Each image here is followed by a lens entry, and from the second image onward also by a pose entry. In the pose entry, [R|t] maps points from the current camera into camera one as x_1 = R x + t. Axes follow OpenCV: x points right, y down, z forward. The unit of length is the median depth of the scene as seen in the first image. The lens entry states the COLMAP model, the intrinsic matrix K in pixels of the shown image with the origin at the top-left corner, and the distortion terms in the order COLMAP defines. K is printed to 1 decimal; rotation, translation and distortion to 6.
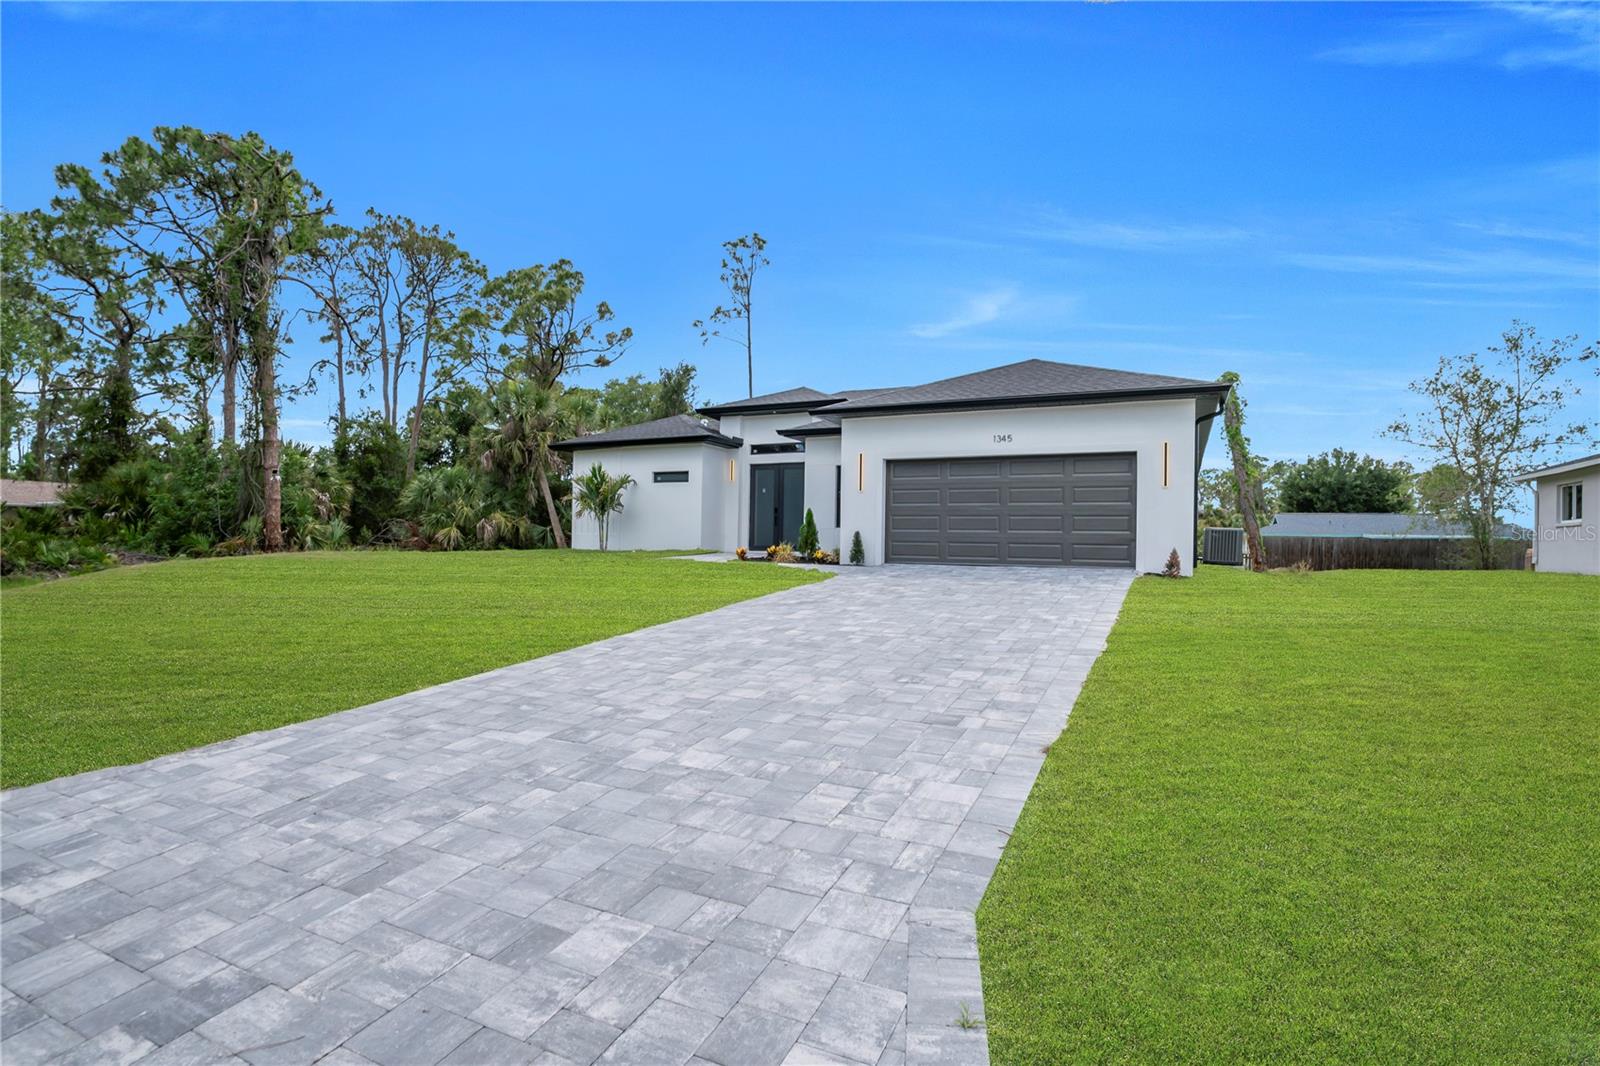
lens RADIAL K [[762.6, 0, 795.4], [0, 762.6, 540.9], [0, 0, 1]] dist [-0.027729, 0.000039]
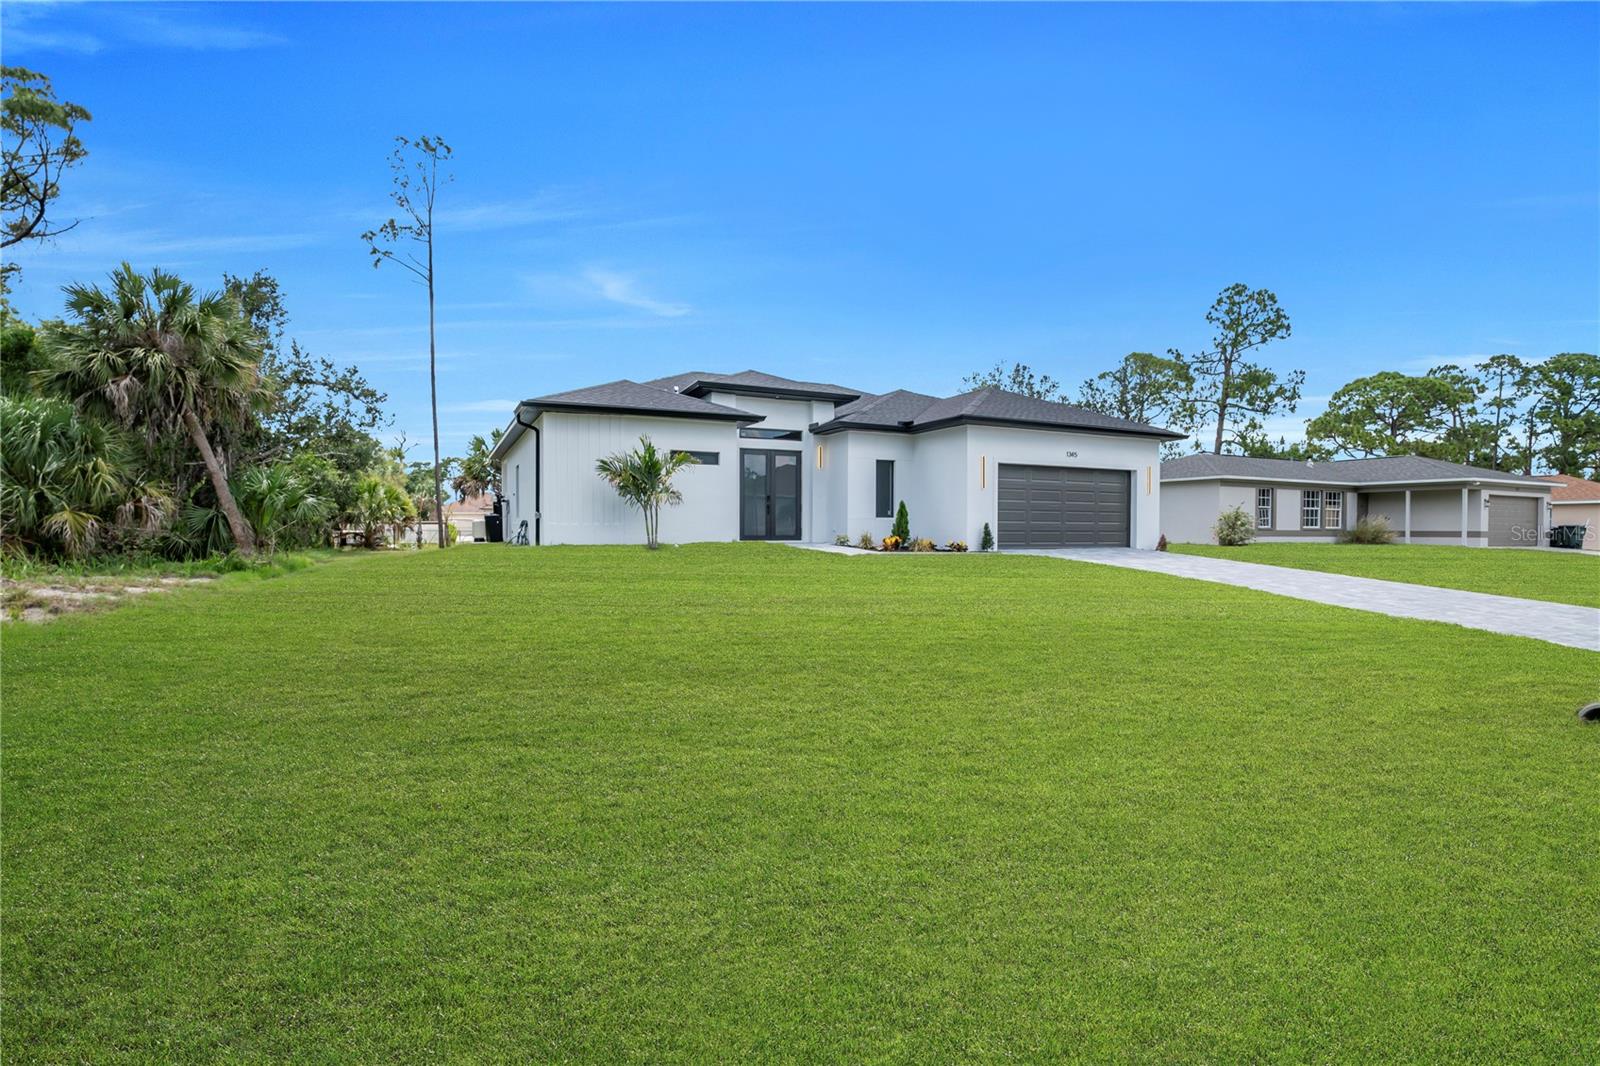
lens RADIAL K [[762.6, 0, 795.4], [0, 762.6, 540.9], [0, 0, 1]] dist [-0.027729, 0.000039]
pose [[0.631942, -0.028103, 0.774506, -0.753206], [0.003513, 0.999436, 0.033398, -0.018449], [-0.775008, -0.018384, 0.631684, 0.362752]]
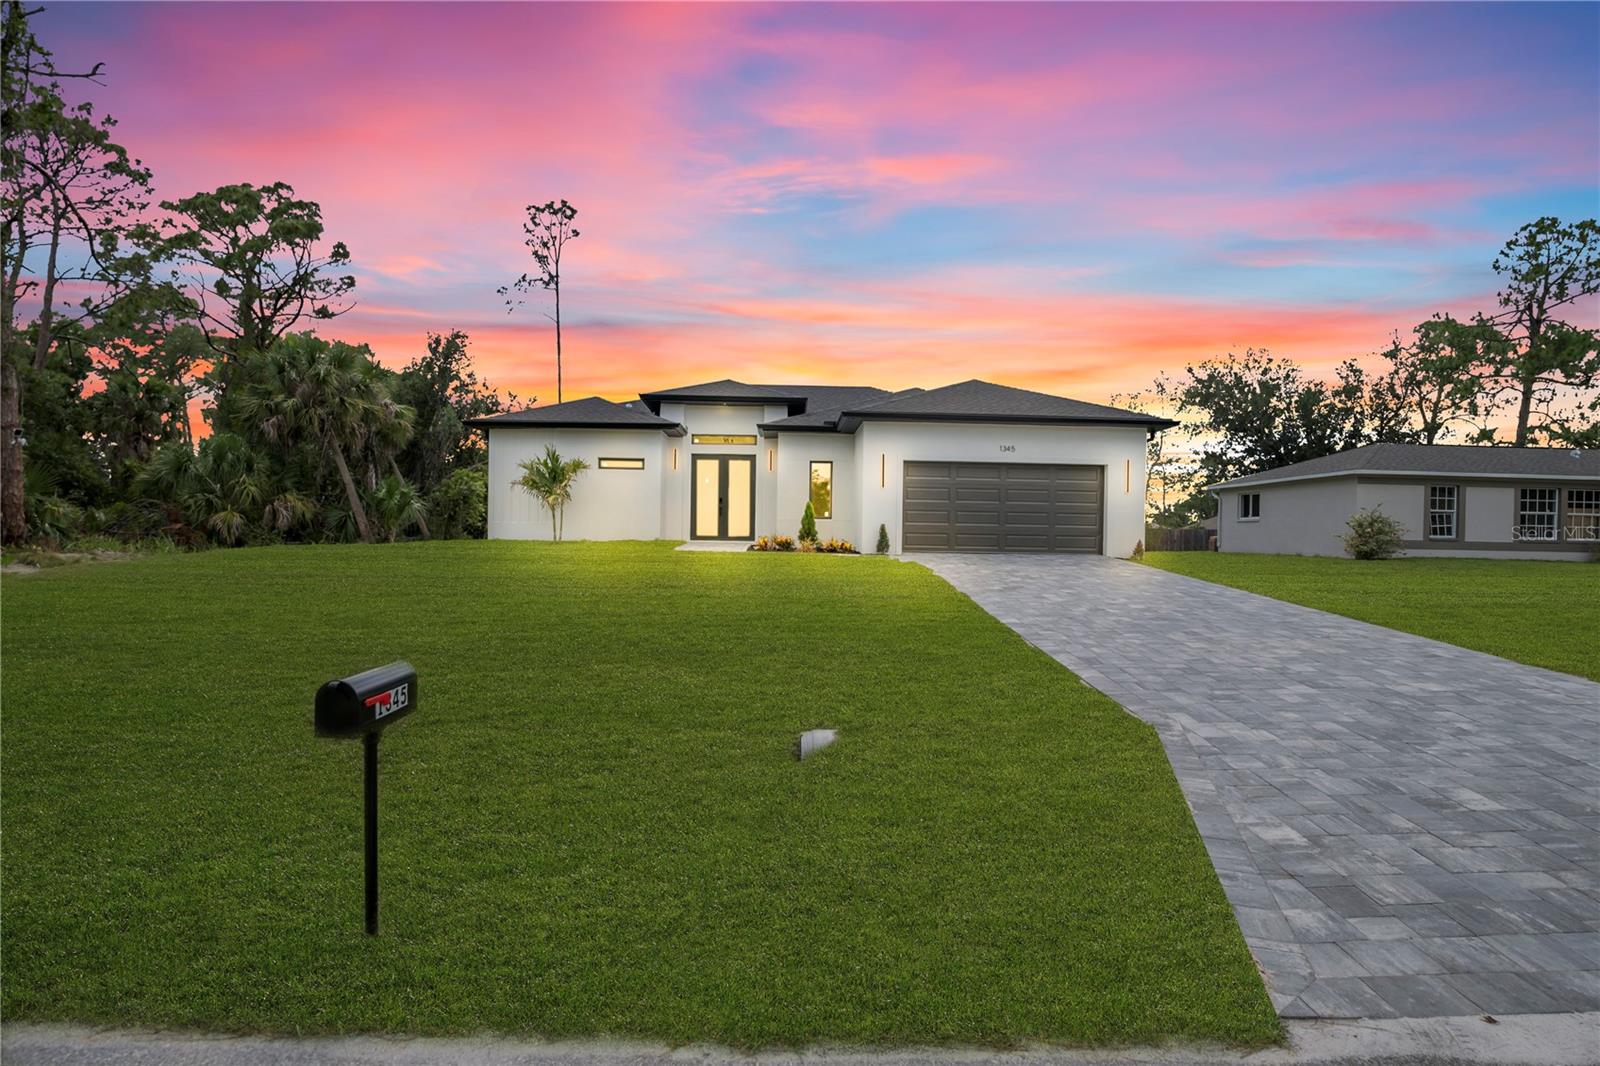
lens RADIAL K [[762.6, 0, 795.4], [0, 762.6, 540.9], [0, 0, 1]] dist [-0.027729, 0.000039]
pose [[0.887926, -0.006117, 0.459946, -0.402888], [-0.003090, 0.999810, 0.019261, -0.006432], [-0.459976, -0.018523, 0.887738, 0.051421]]
